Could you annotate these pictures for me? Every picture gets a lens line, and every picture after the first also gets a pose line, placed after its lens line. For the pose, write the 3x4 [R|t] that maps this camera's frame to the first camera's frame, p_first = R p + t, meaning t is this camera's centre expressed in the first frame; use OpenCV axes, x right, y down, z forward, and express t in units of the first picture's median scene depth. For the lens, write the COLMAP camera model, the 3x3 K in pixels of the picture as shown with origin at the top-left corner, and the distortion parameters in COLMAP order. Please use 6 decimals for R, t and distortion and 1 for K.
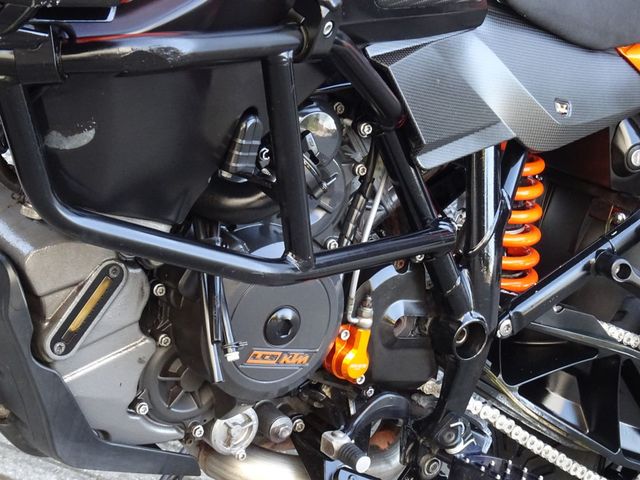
lens RADIAL K [[1262.3, 0, 320.0], [0, 1262.3, 240.0], [0, 0, 1]] dist [-0.030489, -0.066785]
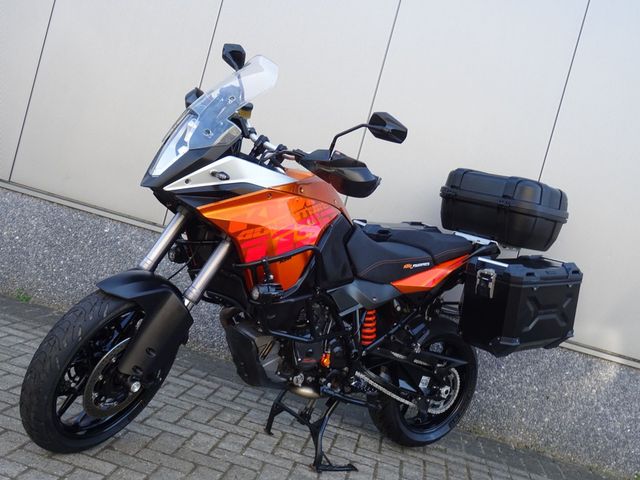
lens RADIAL K [[749.2, 0, 320.0], [0, 749.2, 240.0], [0, 0, 1]] dist [-0.002978, -0.017907]
pose [[0.999466, -0.030816, 0.010830, -0.008888], [0.031853, 0.992950, -0.114175, -0.022659], [-0.007235, 0.114459, 0.993402, -1.509841]]
